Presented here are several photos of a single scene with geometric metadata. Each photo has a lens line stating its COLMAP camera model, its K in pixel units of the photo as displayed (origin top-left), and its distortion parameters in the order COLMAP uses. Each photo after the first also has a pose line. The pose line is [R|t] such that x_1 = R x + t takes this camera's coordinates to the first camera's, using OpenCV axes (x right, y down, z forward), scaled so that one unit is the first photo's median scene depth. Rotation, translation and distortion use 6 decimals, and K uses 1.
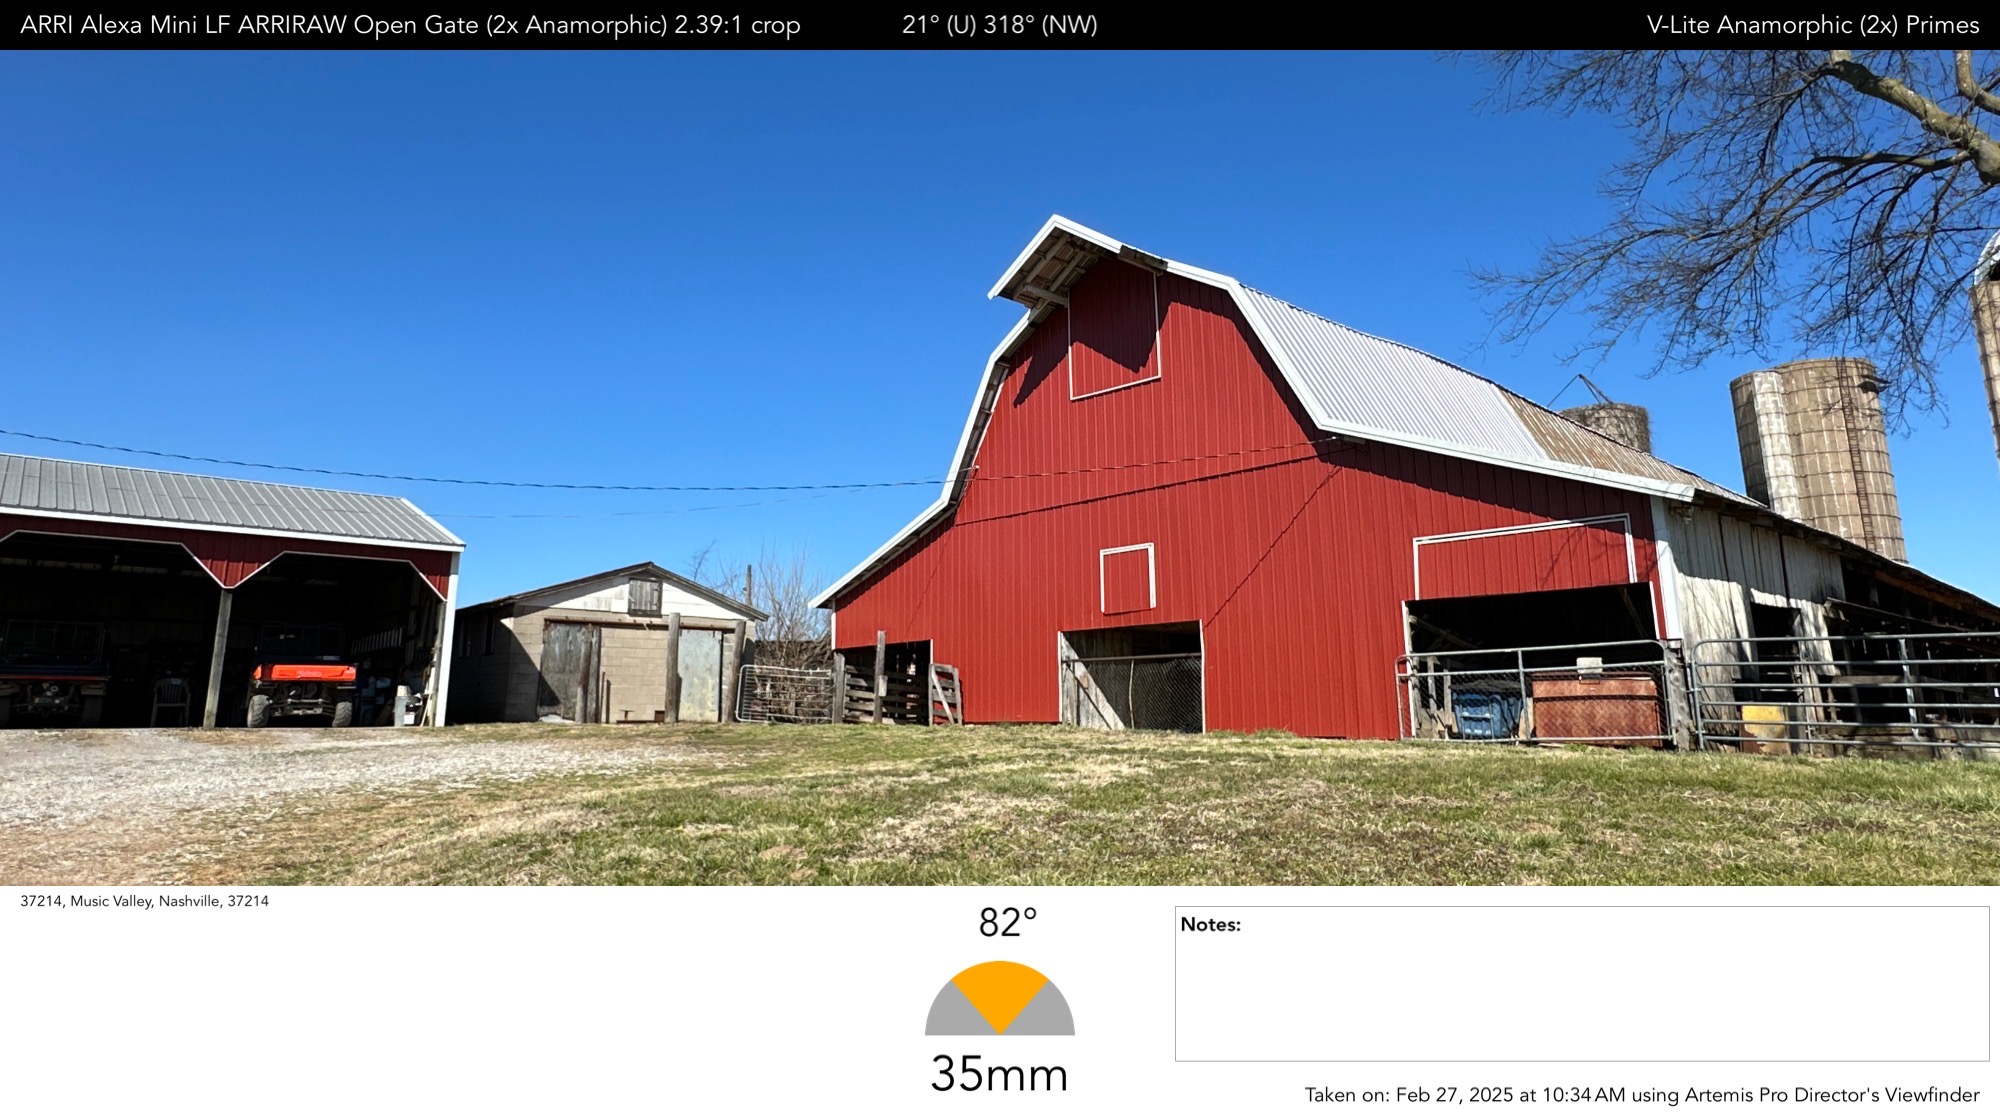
lens RADIAL K [[1153.4, 0, 1005.8], [0, 1153.4, 465.0], [0, 0, 1]] dist [-0.005266, 0.001021]
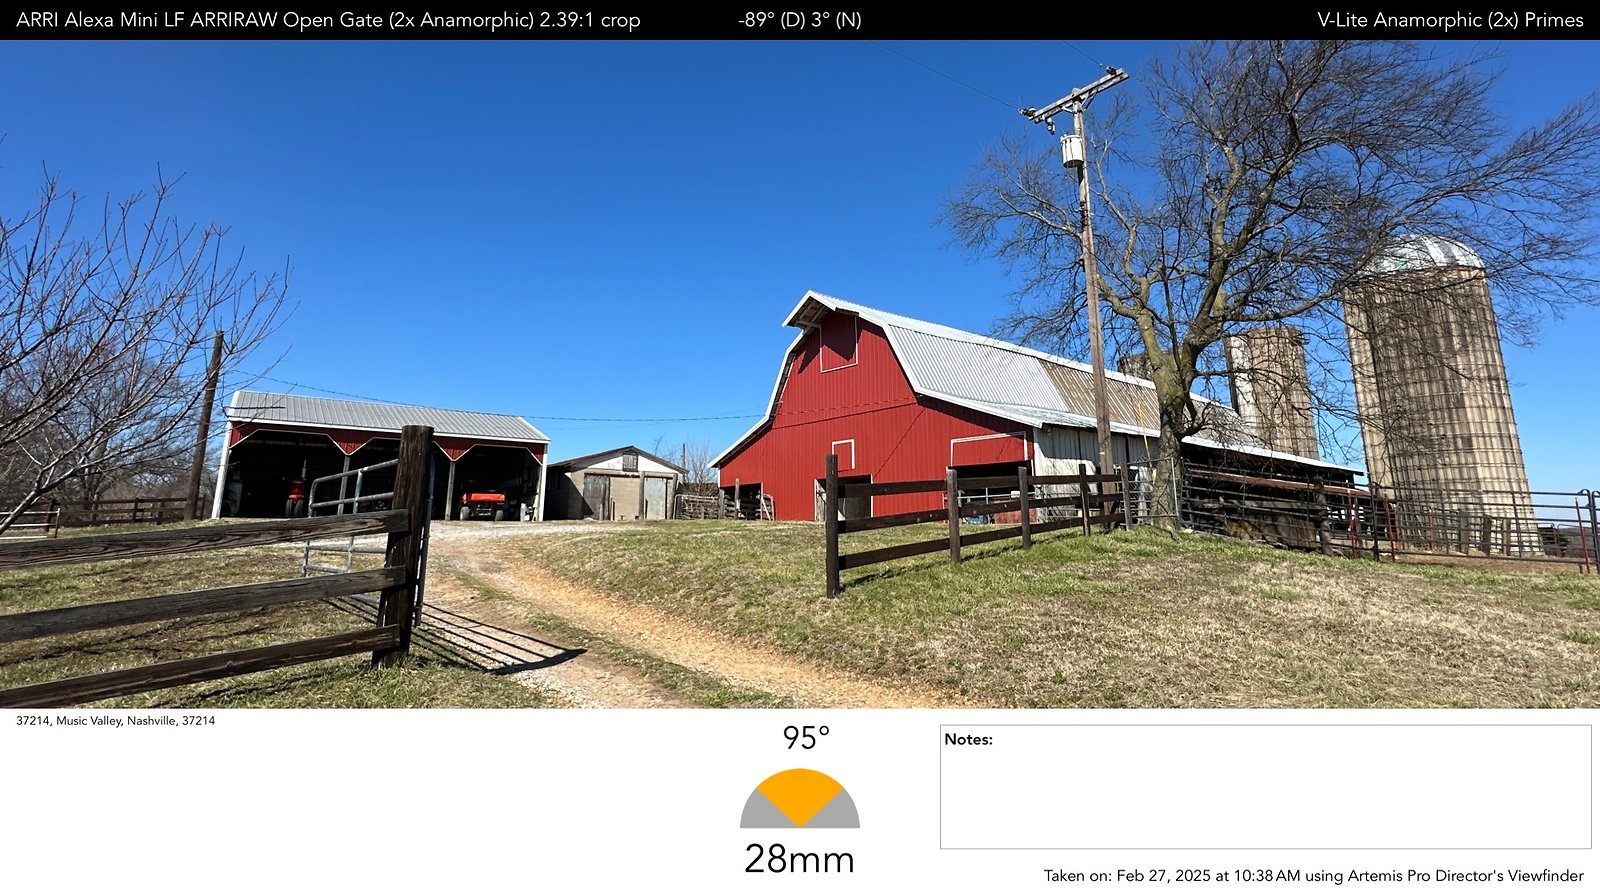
lens RADIAL K [[737.6, 0, 804.4], [0, 737.6, 372.2], [0, 0, 1]] dist [-0.005124, 0.001170]
pose [[0.997181, -0.009968, -0.074363, 0.134075], [0.010188, 0.999945, 0.002571, -0.063403], [0.074333, -0.003322, 0.997228, -0.402376]]
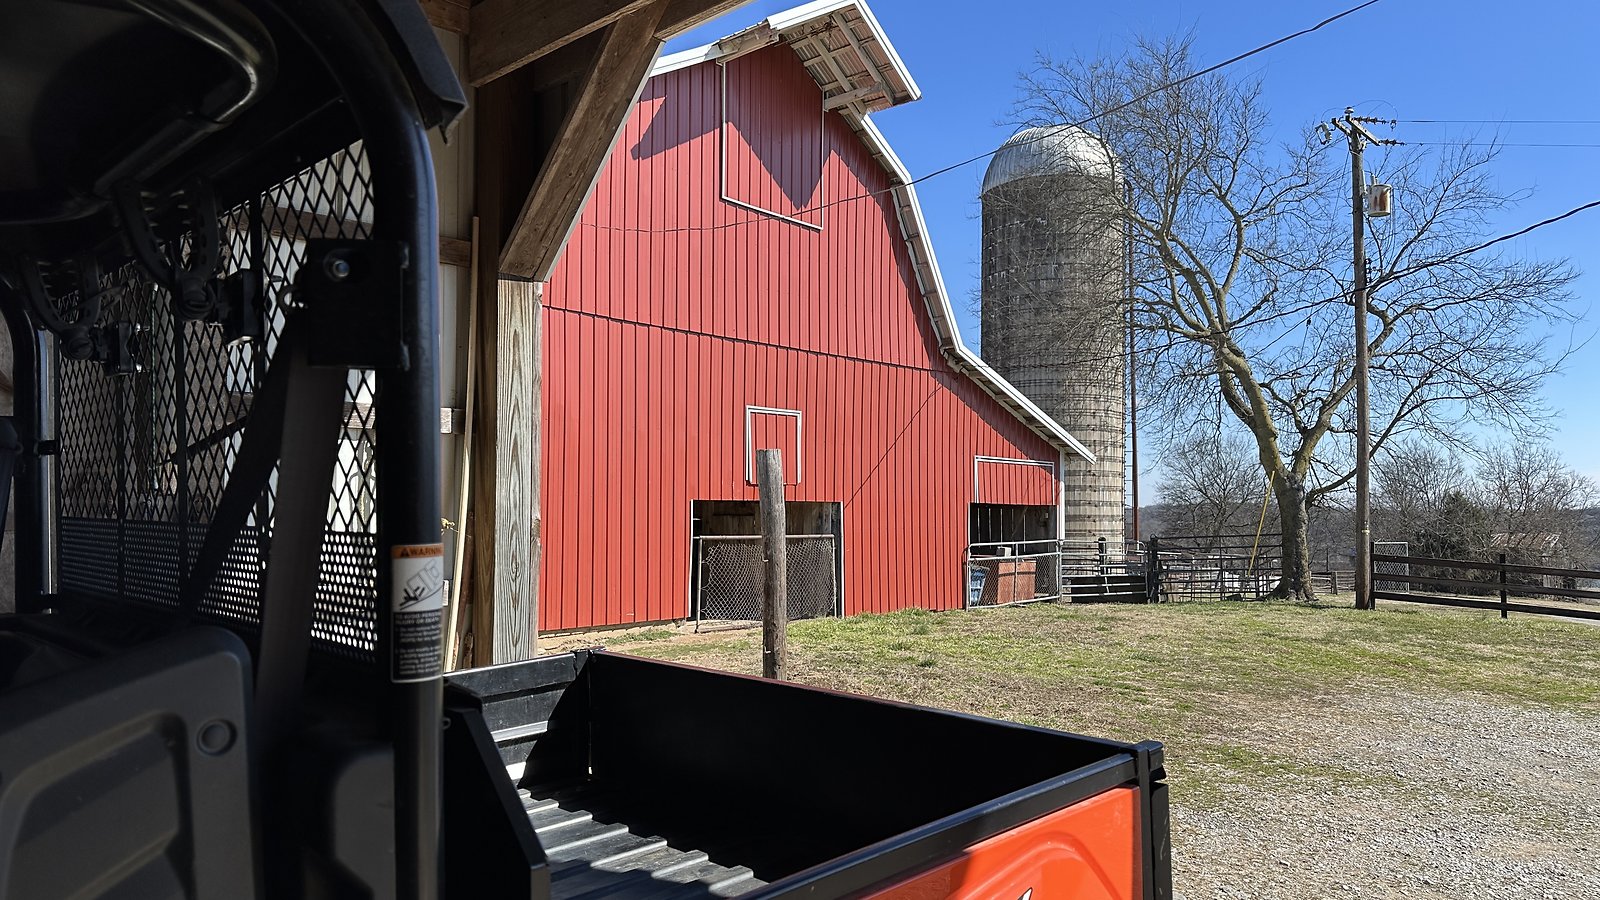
lens RADIAL K [[1113.4, 0, 808.7], [0, 1113.4, 462.6], [0, 0, 1]] dist [0.071508, -0.105765]
pose [[-0.077386, 0.050868, 0.995703, -0.696422], [-0.221554, 0.972849, -0.066920, 0.155415], [-0.972073, -0.225781, -0.064015, 0.995632]]
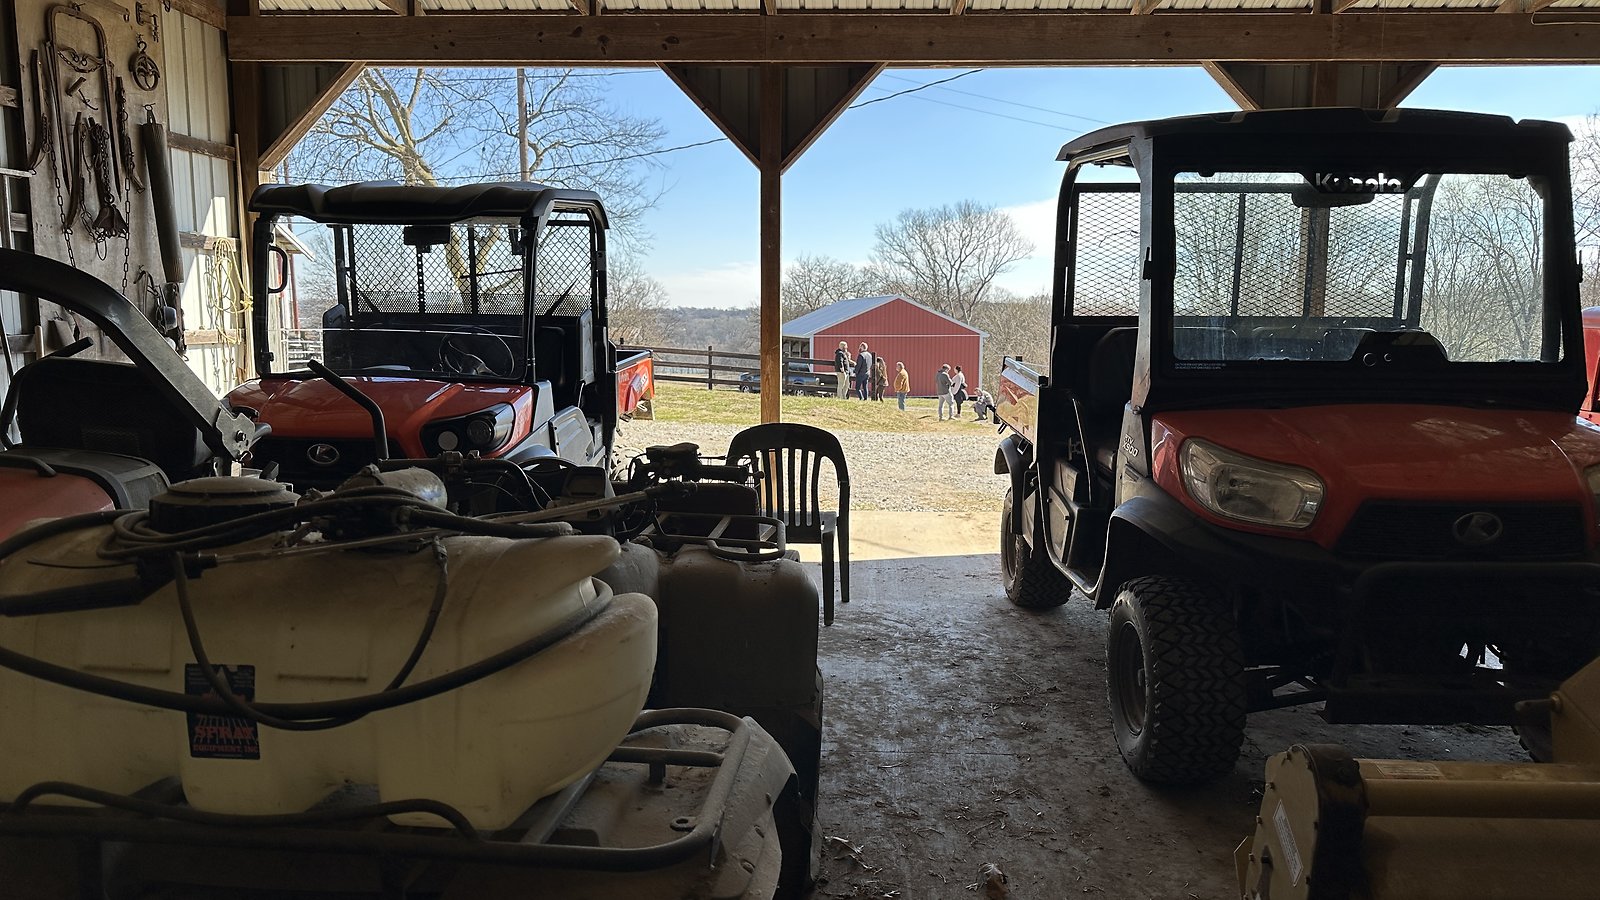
lens RADIAL K [[1113.4, 0, 808.1], [0, 1113.4, 464.7], [0, 0, 1]] dist [0.071508, -0.105765]
pose [[-0.729724, -0.087709, 0.678093, -0.886682], [-0.149587, 0.988192, -0.033157, 0.202683], [-0.667178, -0.125629, -0.734228, 1.174641]]
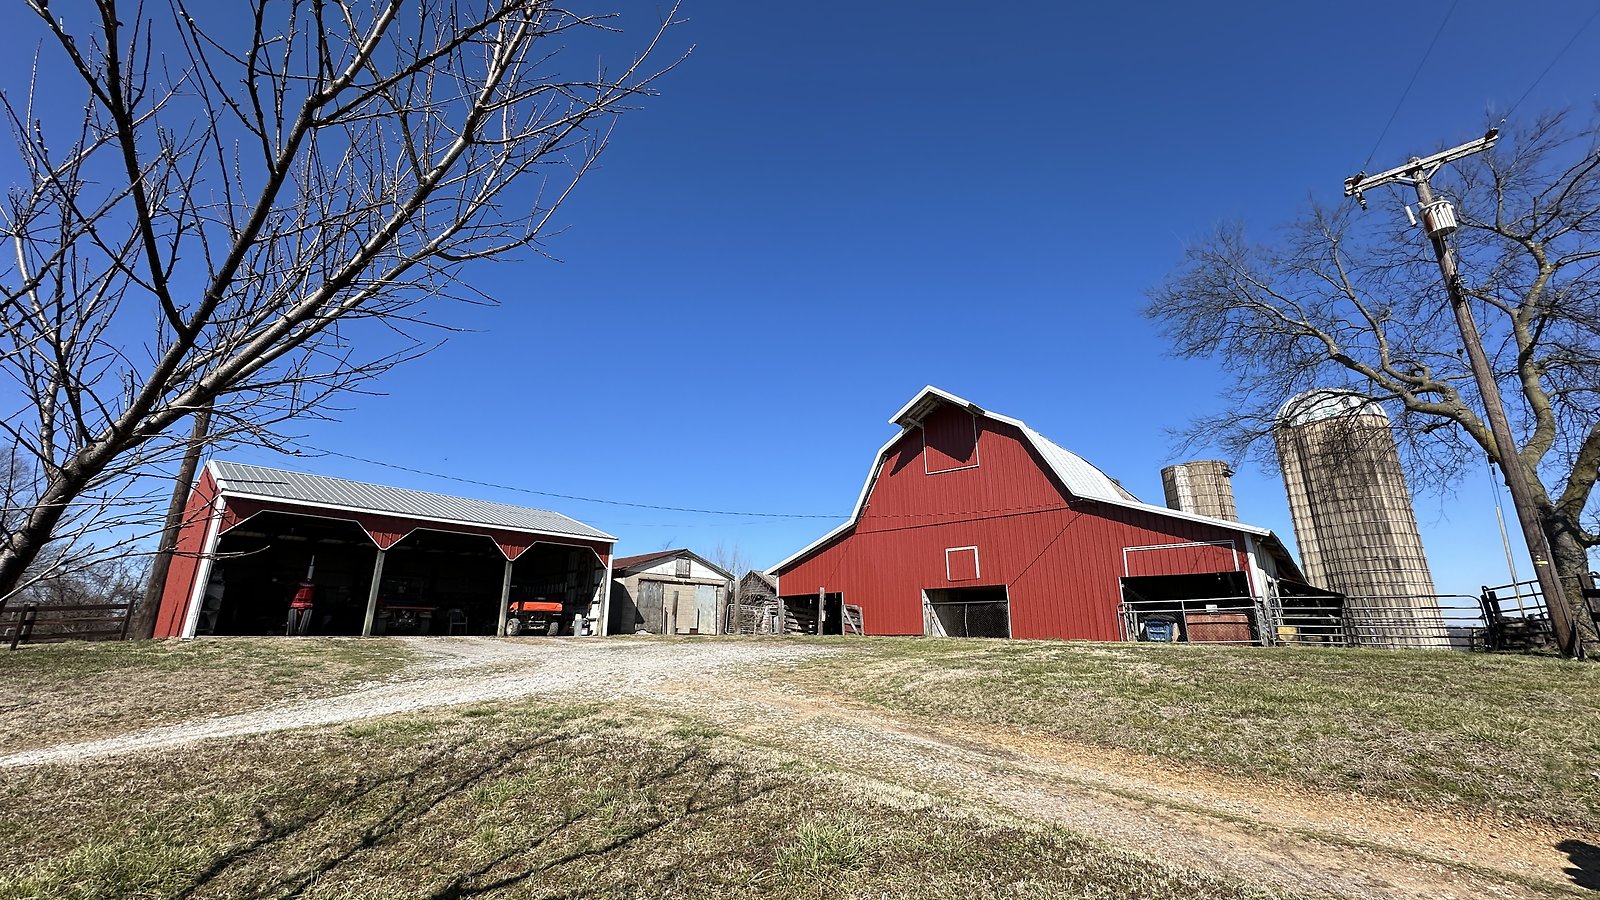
lens RADIAL K [[633.7, 0, 803.2], [0, 633.7, 449.5], [0, 0, 1]] dist [-0.006542, 0.000846]
pose [[0.991384, 0.040444, 0.124591, -0.313977], [-0.031673, 0.996931, -0.071594, -0.013369], [-0.127104, 0.067031, 0.989622, -0.087447]]
